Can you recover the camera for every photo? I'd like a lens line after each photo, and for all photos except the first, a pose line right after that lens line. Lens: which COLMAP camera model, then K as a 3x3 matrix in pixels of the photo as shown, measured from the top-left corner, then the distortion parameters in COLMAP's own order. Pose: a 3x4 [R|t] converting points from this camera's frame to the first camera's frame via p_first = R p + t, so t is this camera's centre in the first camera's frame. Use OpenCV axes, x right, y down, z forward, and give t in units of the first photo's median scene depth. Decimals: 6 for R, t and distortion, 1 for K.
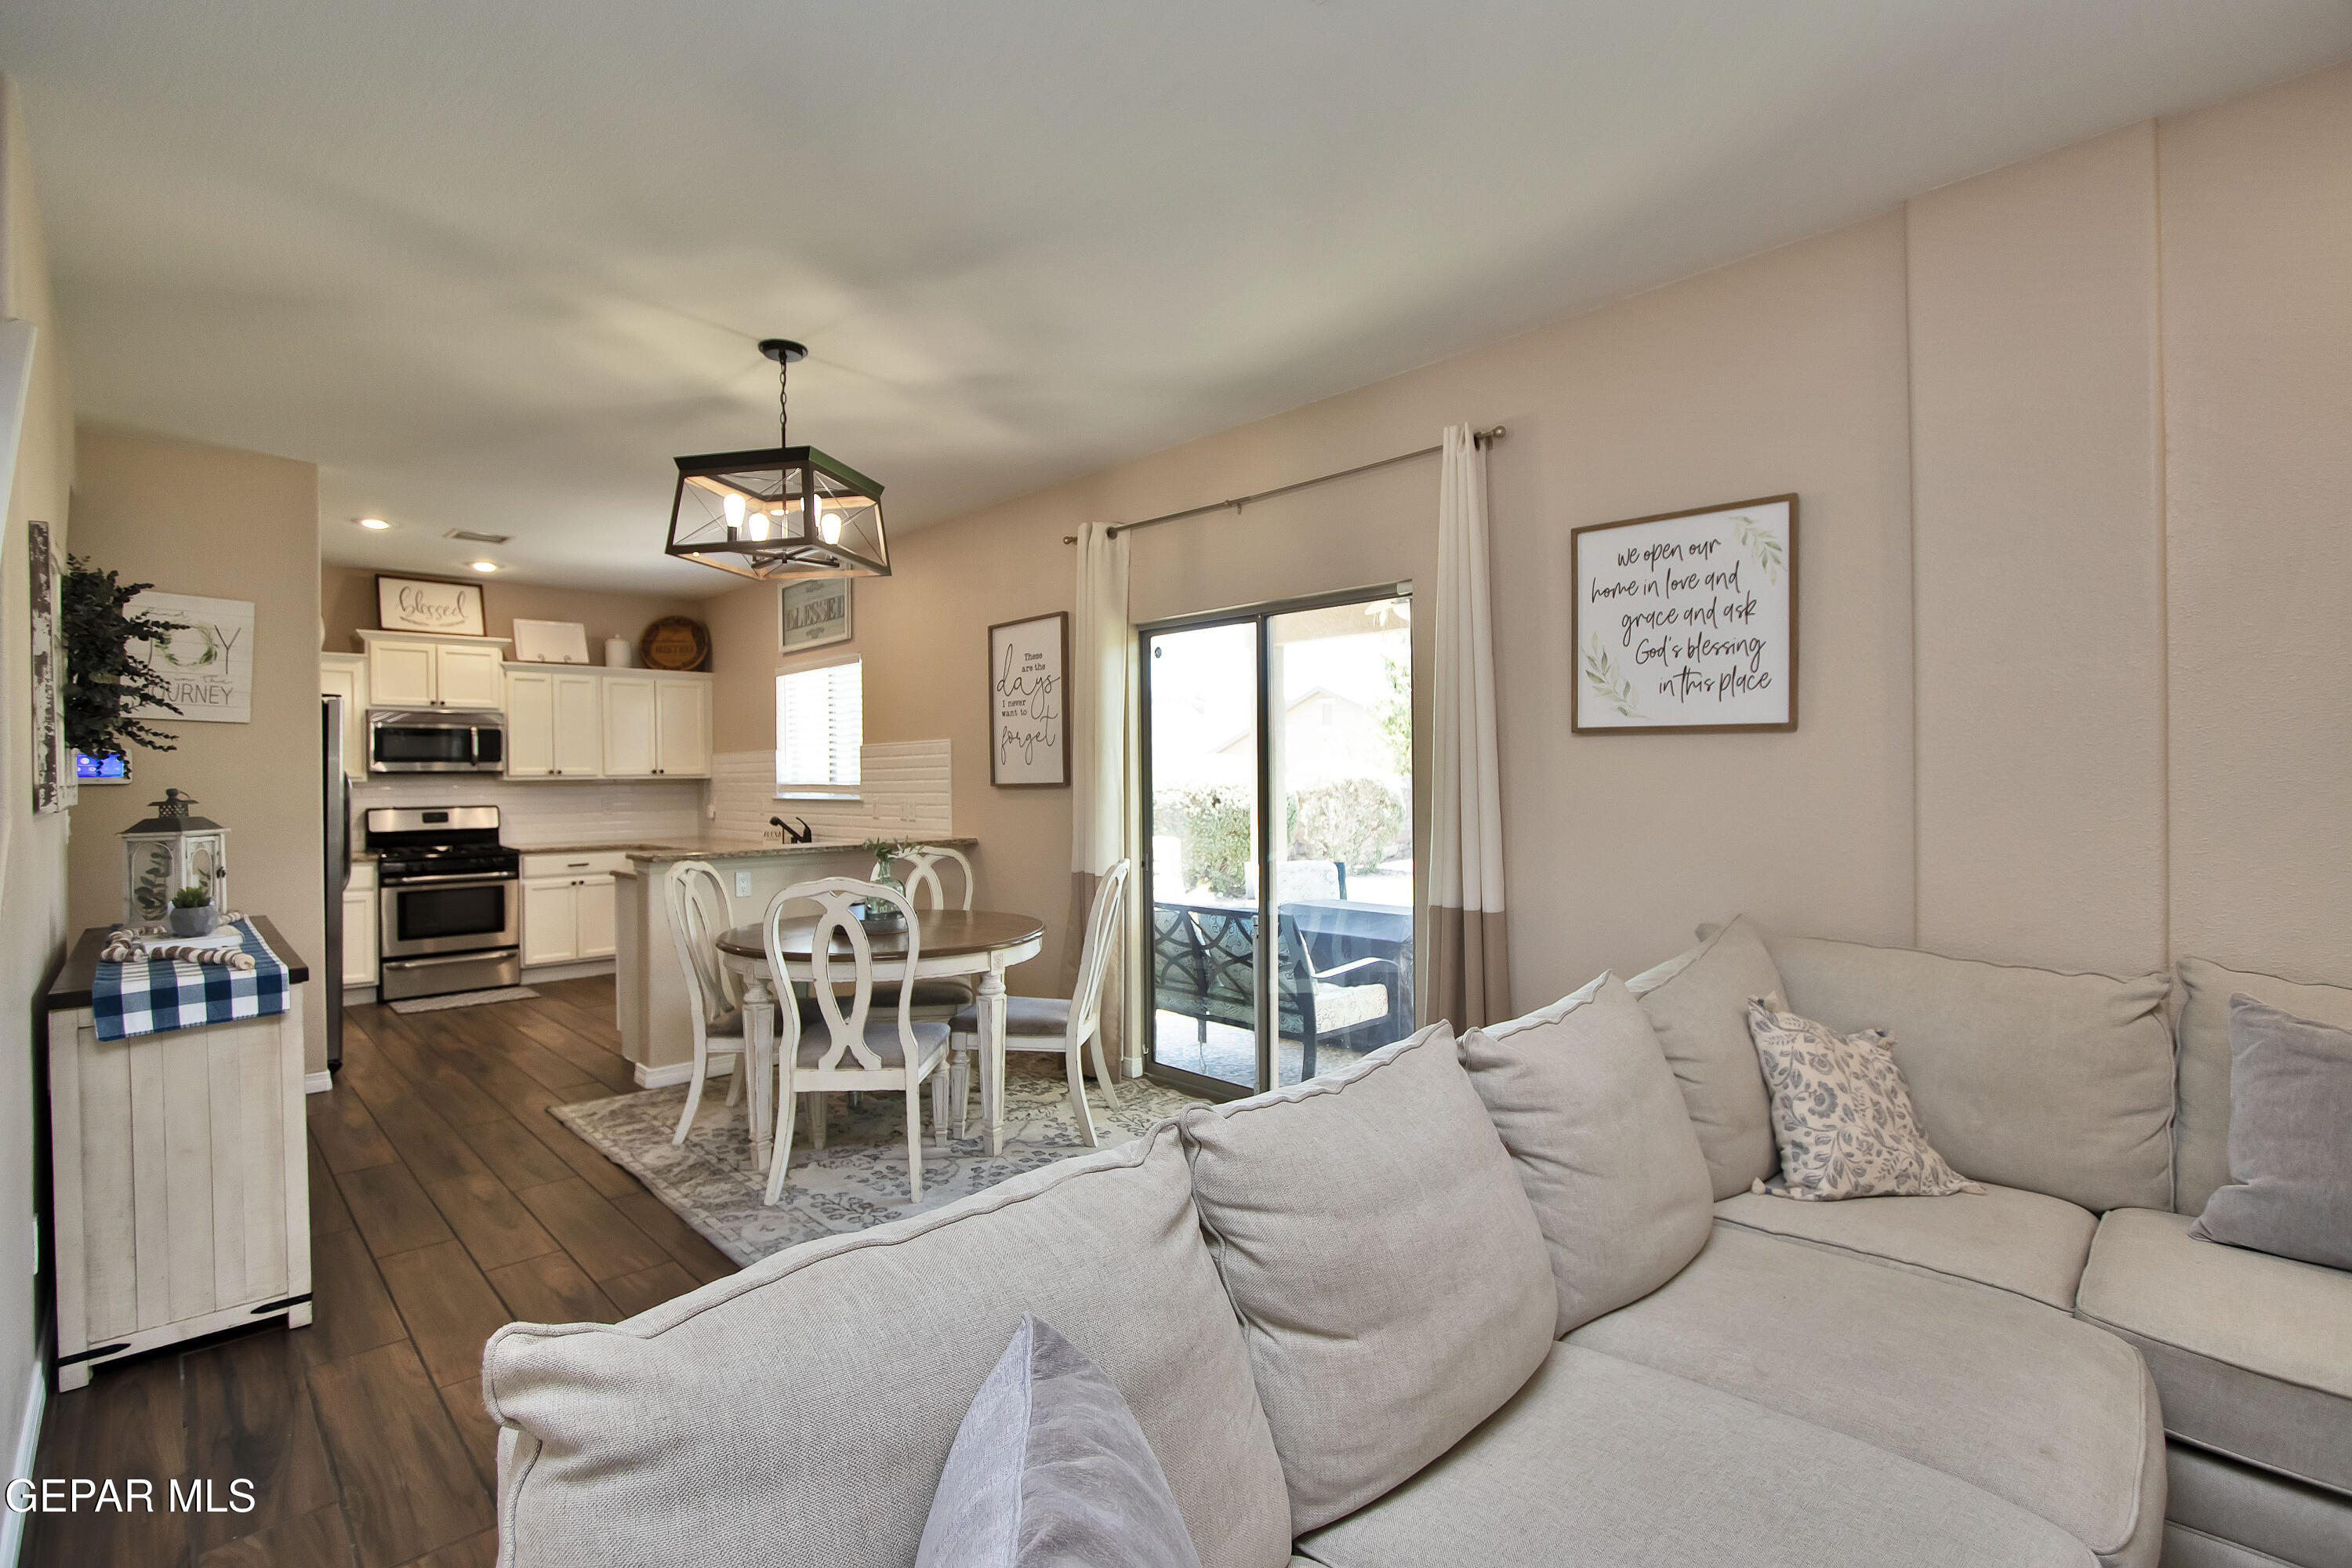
lens RADIAL K [[1090.6, 0, 1167.7], [0, 1090.6, 779.0], [0, 0, 1]] dist [-0.015804, 0.002045]
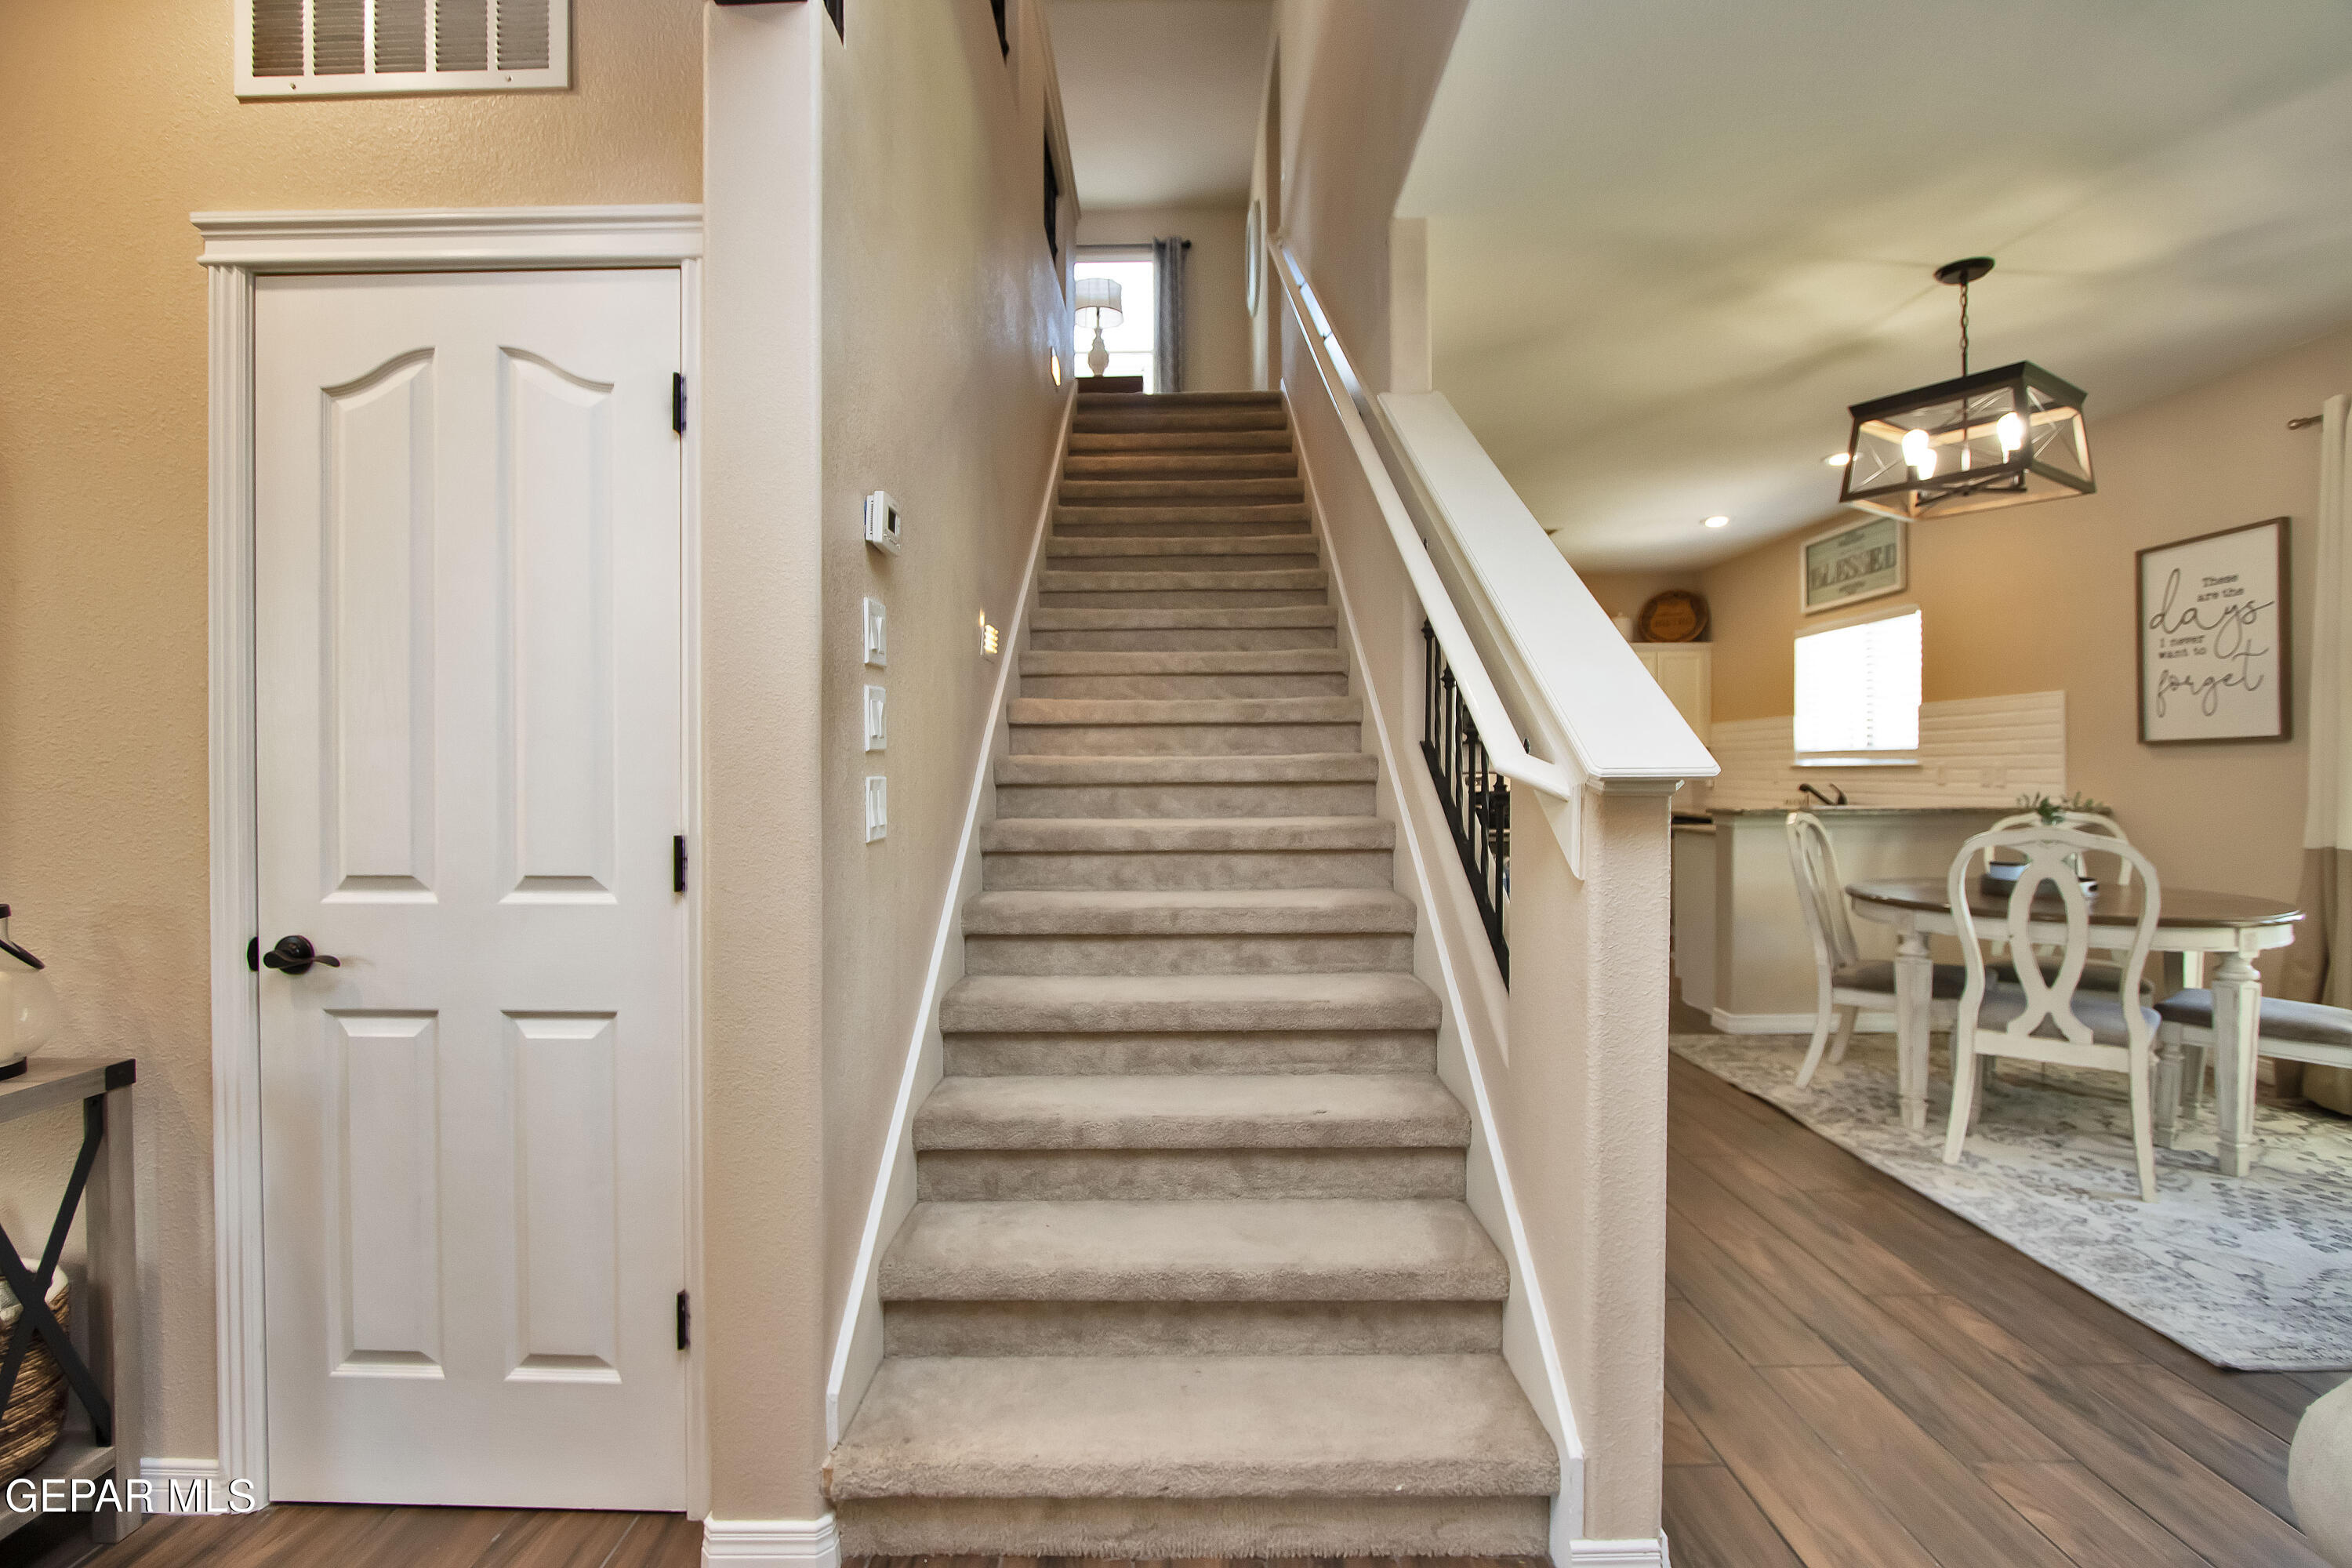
lens RADIAL K [[1080.0, 0, 1161.5], [0, 1080.0, 778.6], [0, 0, 1]] dist [-0.017964, 0.001390]
pose [[0.714539, 0.010739, -0.699513, -0.144345], [-0.001648, 0.999905, 0.013667, 0.026561], [0.699594, -0.008613, 0.714489, -0.114818]]
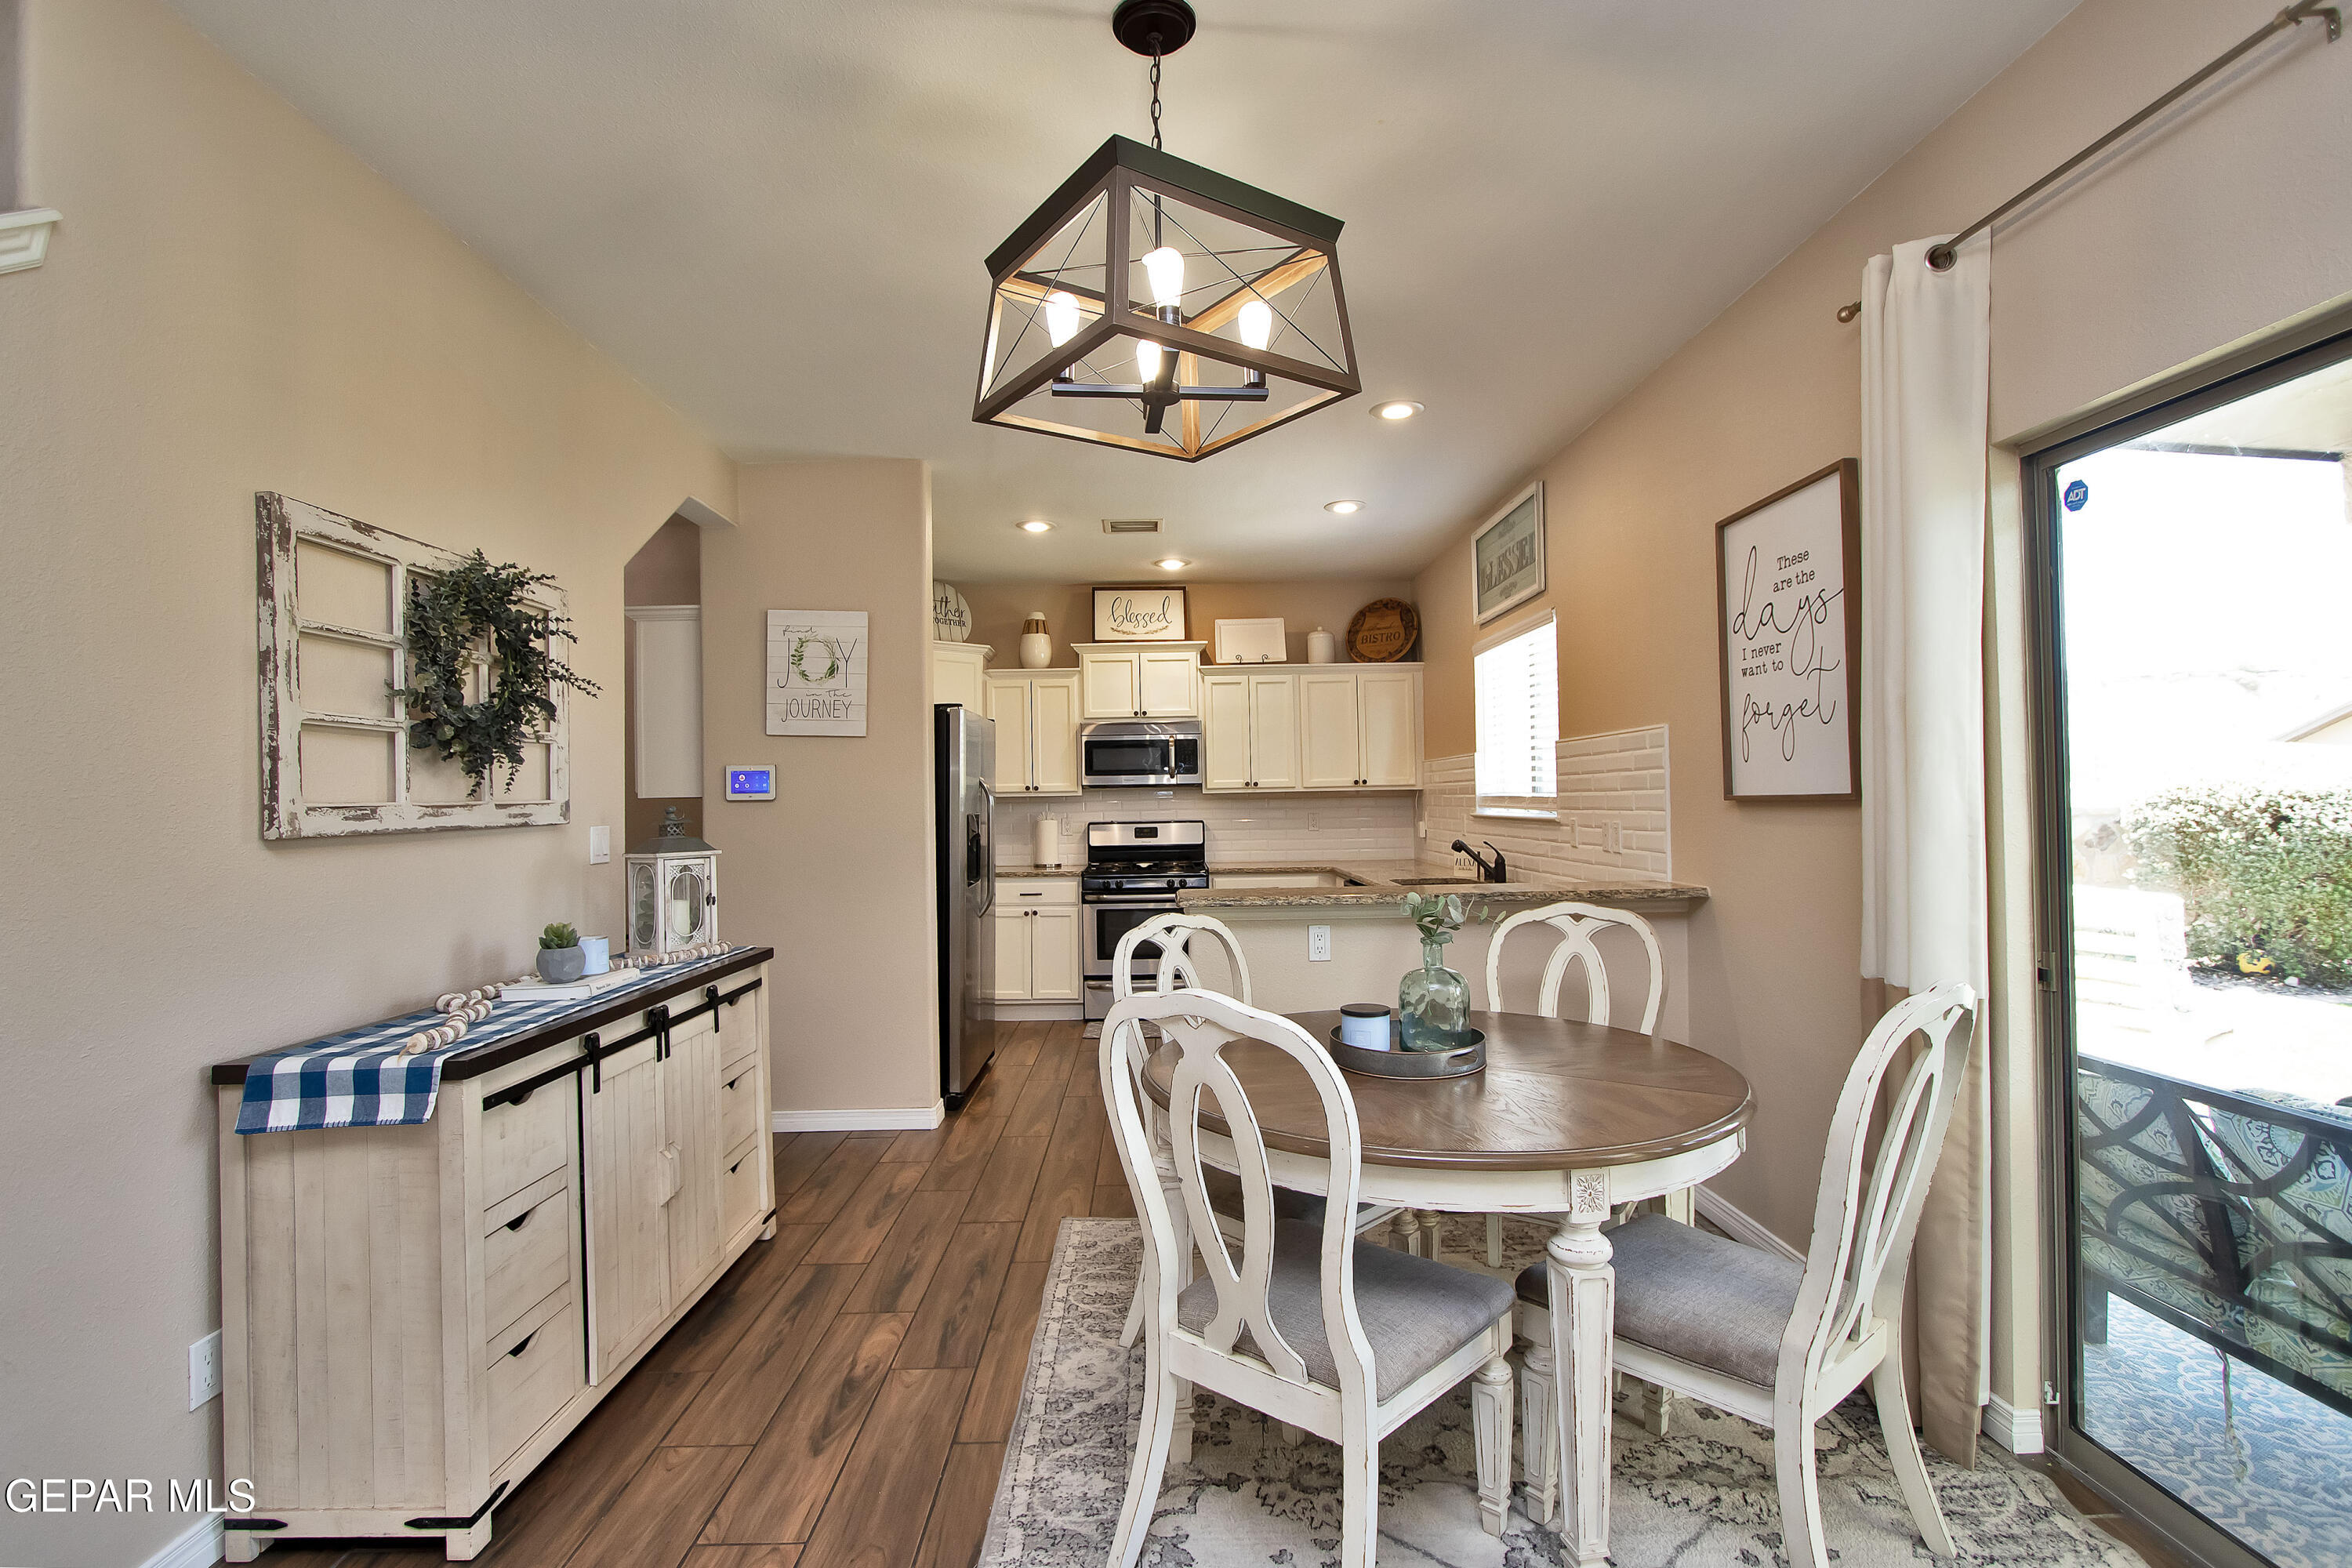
lens RADIAL K [[1109.4, 0, 1169.1], [0, 1109.4, 780.5], [0, 0, 1]] dist [-0.012444, 0.000924]
pose [[0.730952, -0.012776, -0.682309, 0.024660], [0.007580, 0.999915, -0.010603, 0.000180], [0.682387, 0.002578, 0.730987, 0.428028]]
